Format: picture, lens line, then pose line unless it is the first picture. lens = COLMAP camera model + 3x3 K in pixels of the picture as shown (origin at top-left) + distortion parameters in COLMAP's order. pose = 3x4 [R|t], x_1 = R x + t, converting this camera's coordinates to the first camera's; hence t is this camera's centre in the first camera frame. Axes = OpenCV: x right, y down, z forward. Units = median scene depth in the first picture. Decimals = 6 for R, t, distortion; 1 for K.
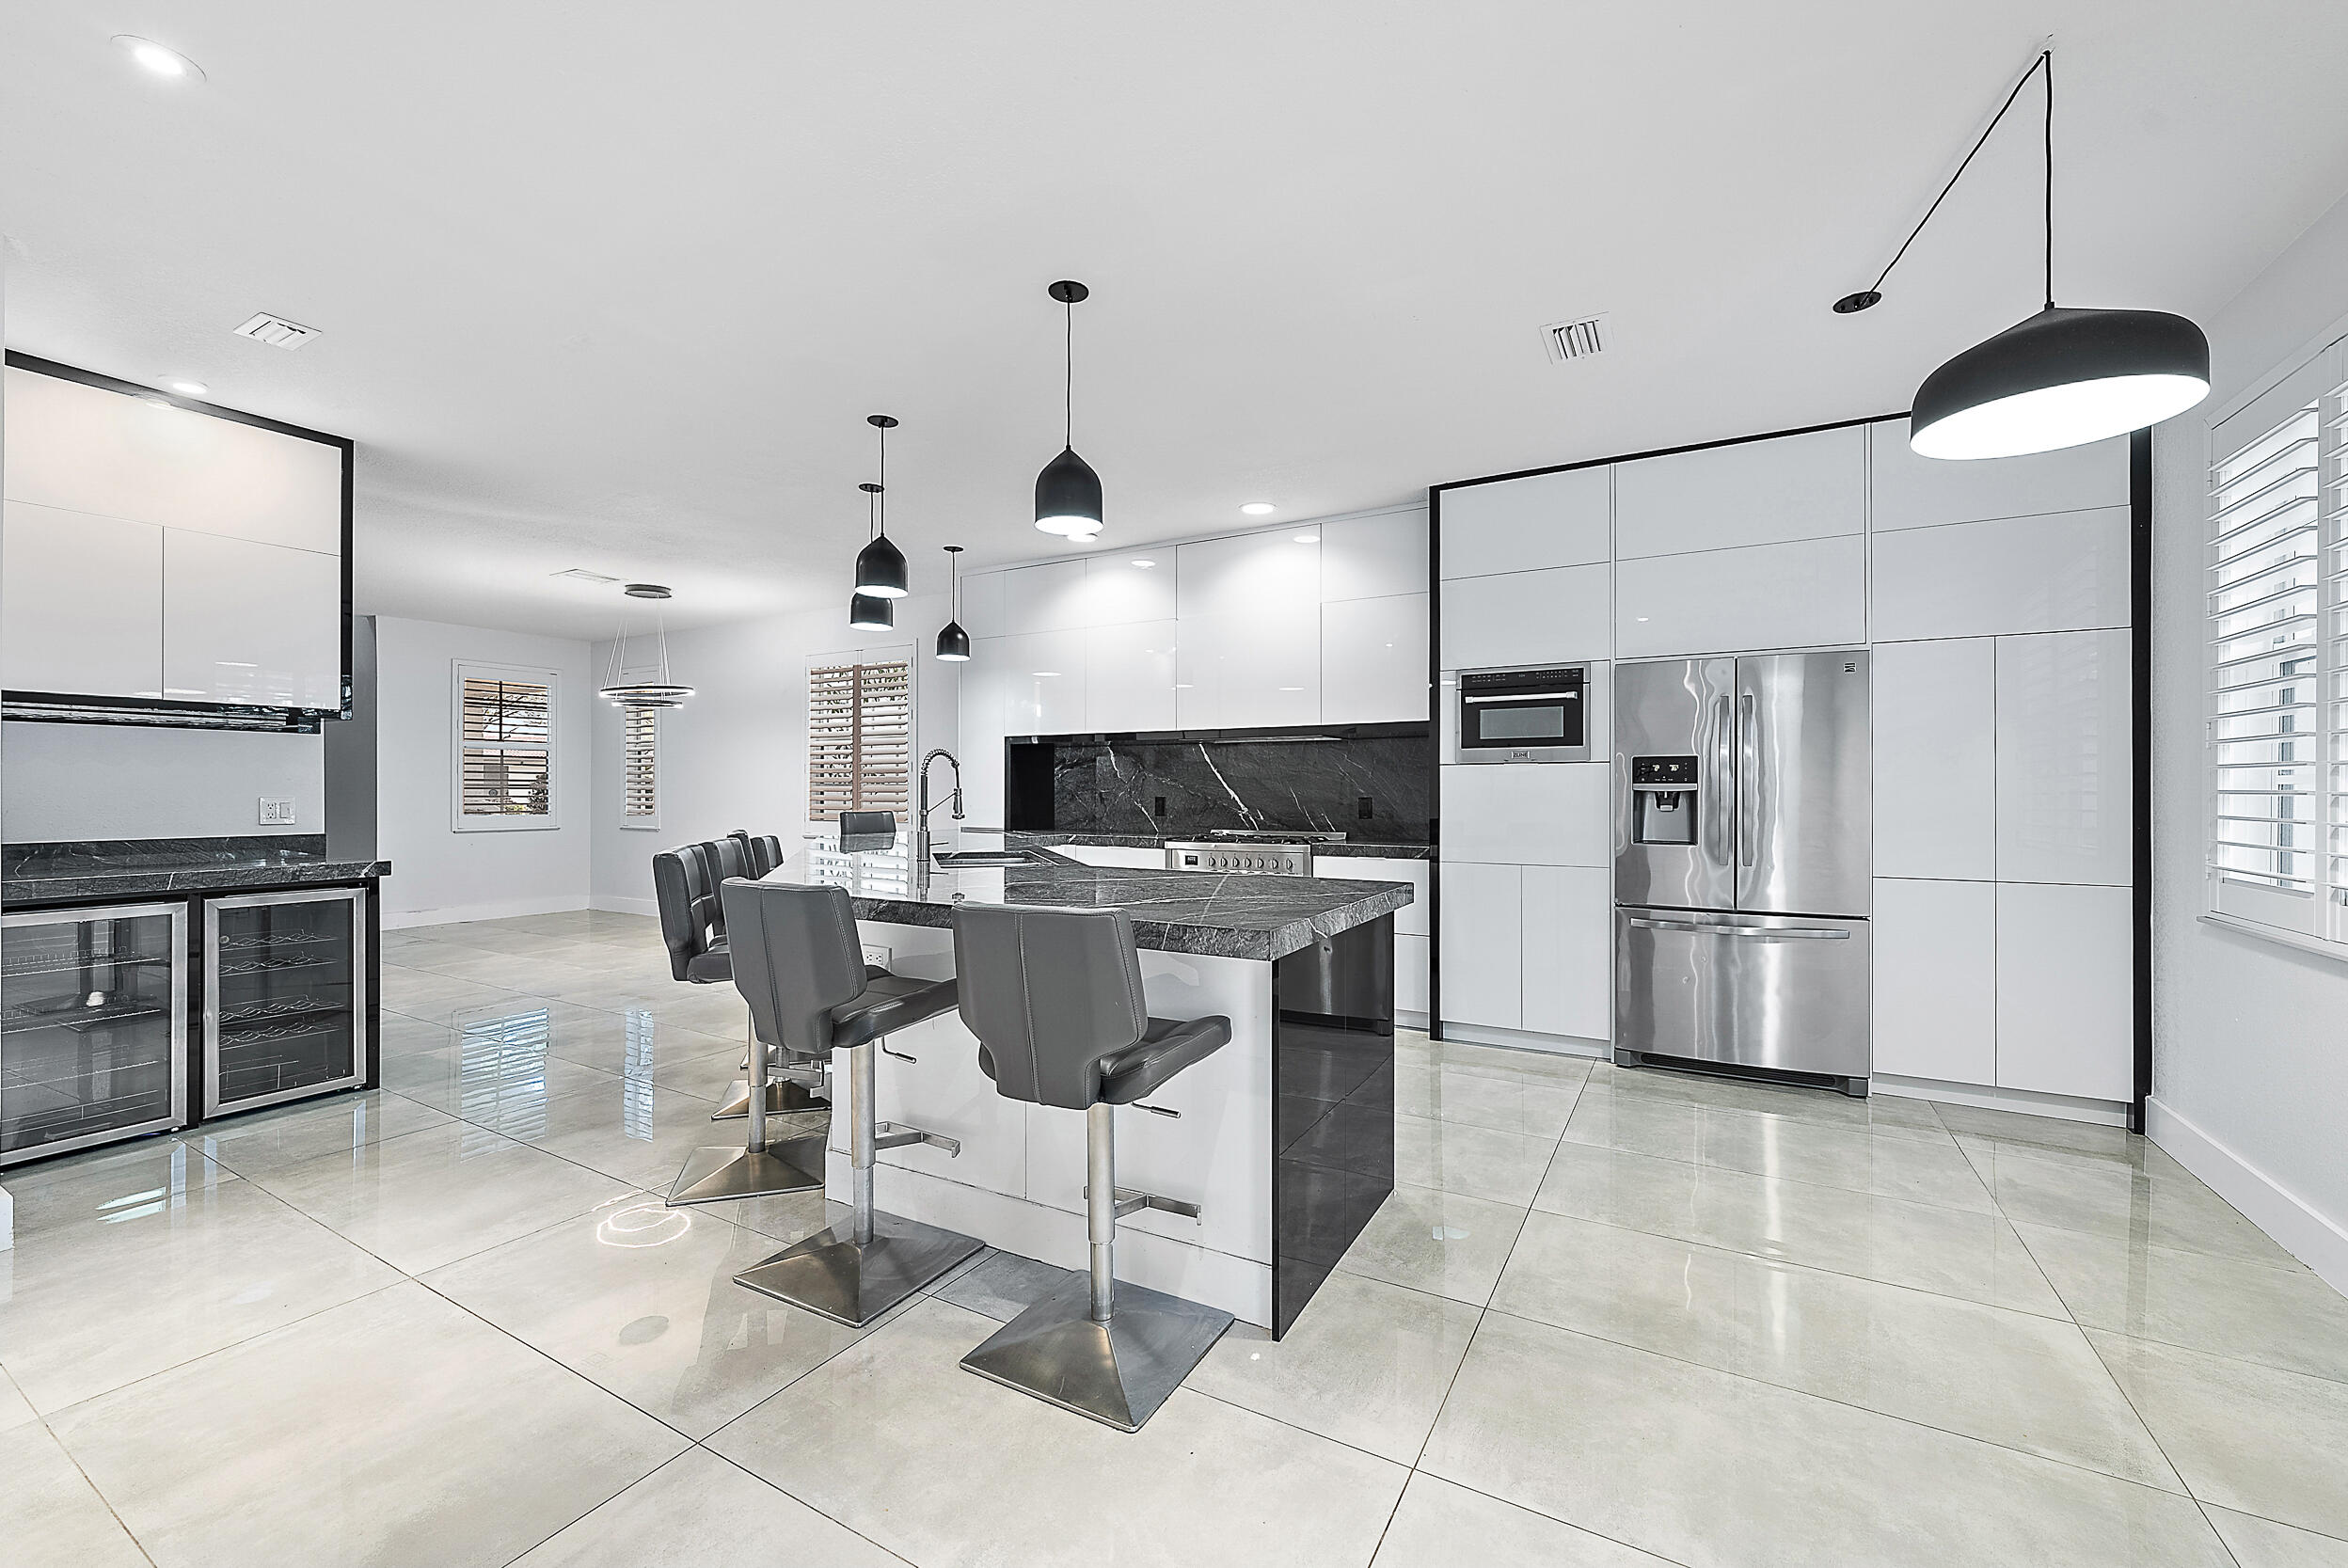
lens RADIAL K [[927.3, 0, 1181.5], [0, 927.3, 795.9], [0, 0, 1]] dist [-0.001457, 0.000063]
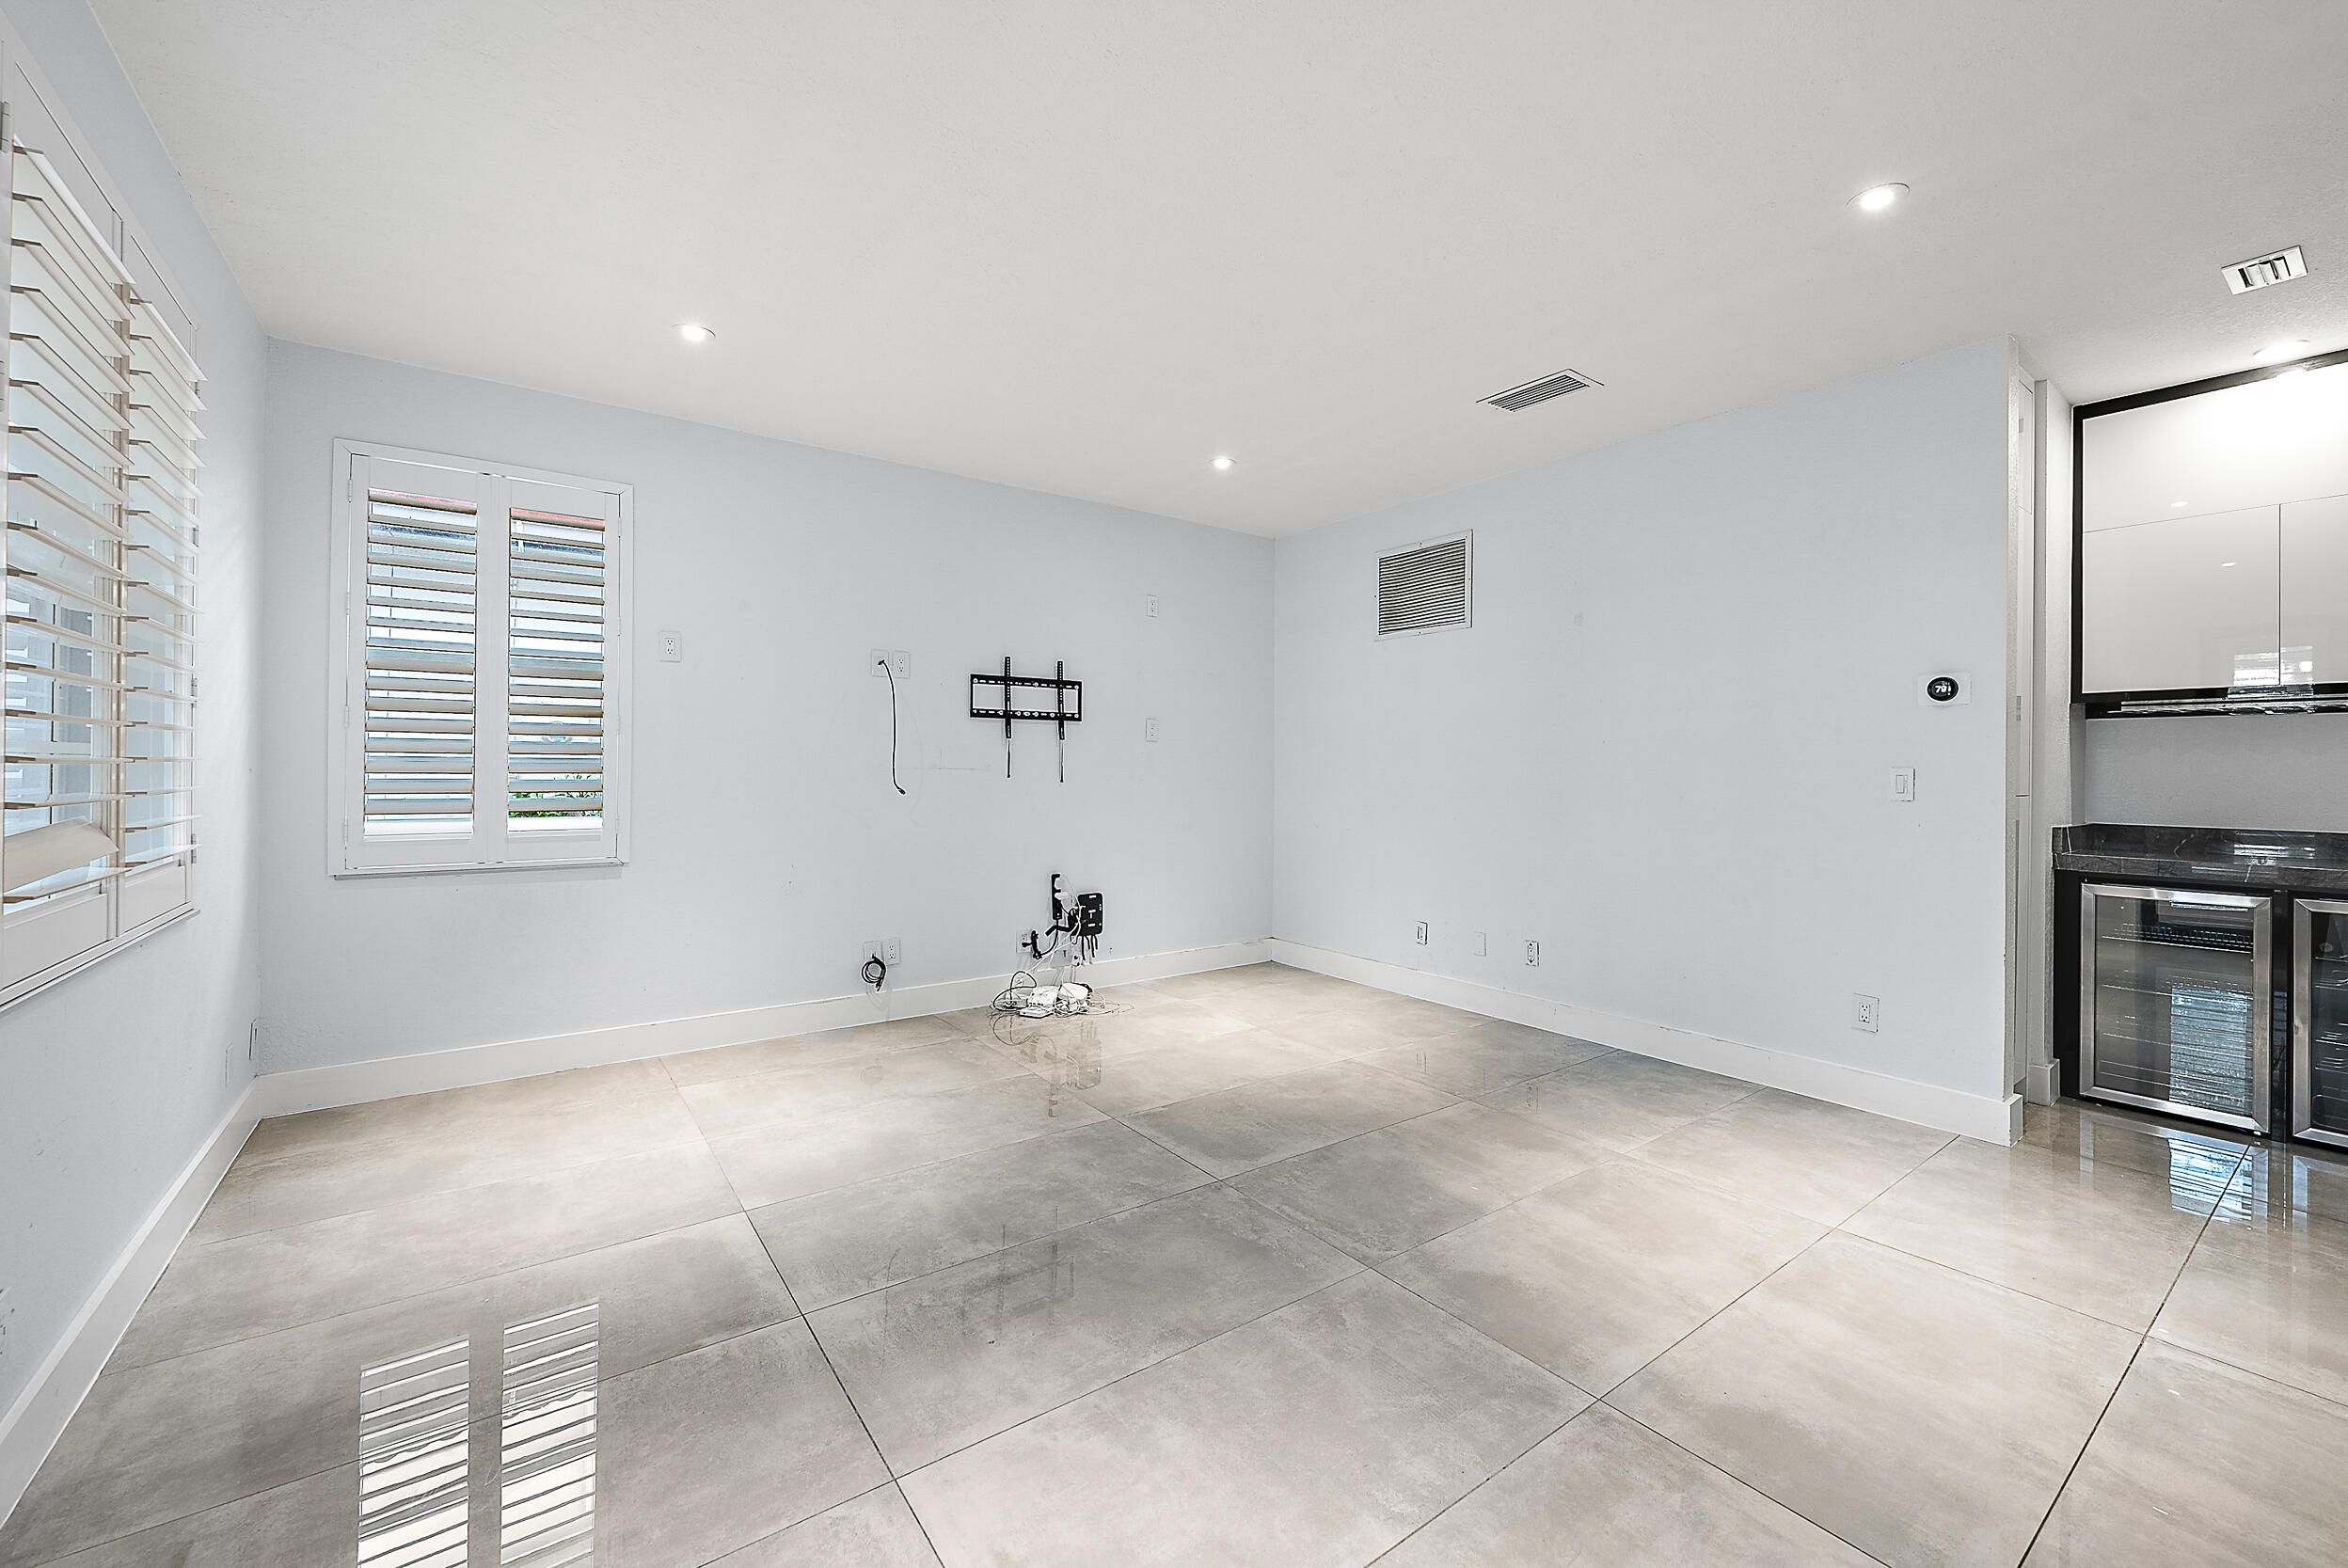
lens RADIAL K [[927.3, 0, 1177.1], [0, 927.3, 771.0], [0, 0, 1]] dist [-0.001457, 0.000063]
pose [[-0.408842, -0.000047, -0.912605, 0.205359], [-0.016311, 0.999841, 0.007256, -0.003239], [0.912459, 0.017852, -0.408778, 0.307526]]
